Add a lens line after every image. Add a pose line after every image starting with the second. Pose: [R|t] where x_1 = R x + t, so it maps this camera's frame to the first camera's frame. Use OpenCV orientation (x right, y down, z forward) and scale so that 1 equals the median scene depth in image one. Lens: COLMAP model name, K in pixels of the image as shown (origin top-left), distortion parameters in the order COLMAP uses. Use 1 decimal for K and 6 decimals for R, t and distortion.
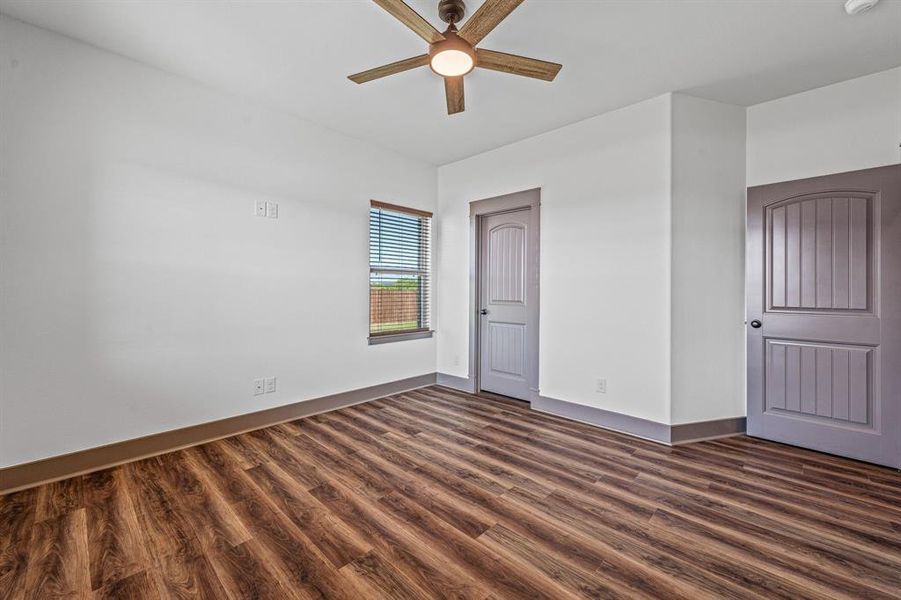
lens RADIAL K [[368.2, 0, 432.6], [0, 368.2, 295.0], [0, 0, 1]] dist [-0.002937, -0.000182]
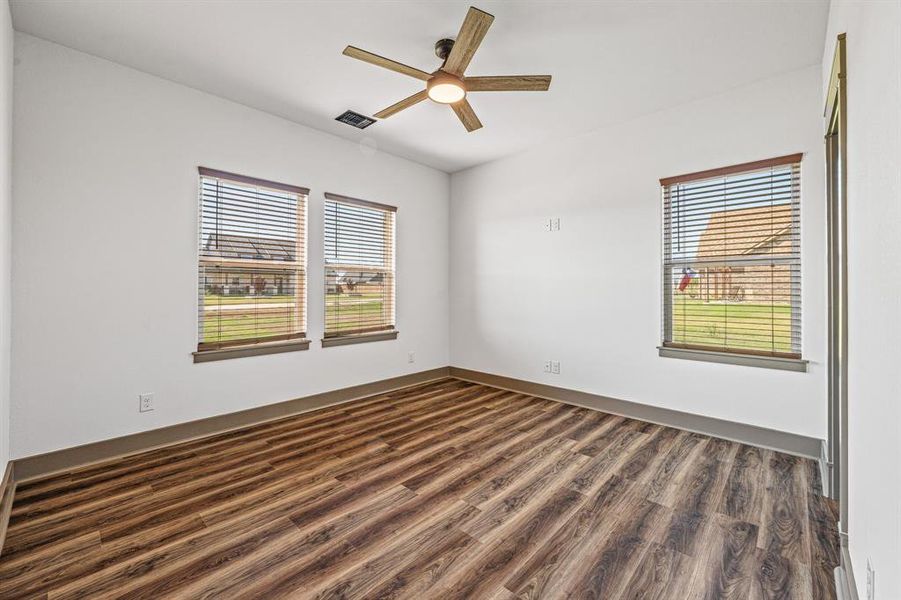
lens RADIAL K [[368.2, 0, 454.1], [0, 368.2, 291.6], [0, 0, 1]] dist [-0.002937, -0.000182]
pose [[0.022801, 0.001139, -0.999739, 0.925440], [-0.014325, 0.999897, 0.000813, -0.001794], [0.999637, 0.014303, 0.022815, 0.764842]]
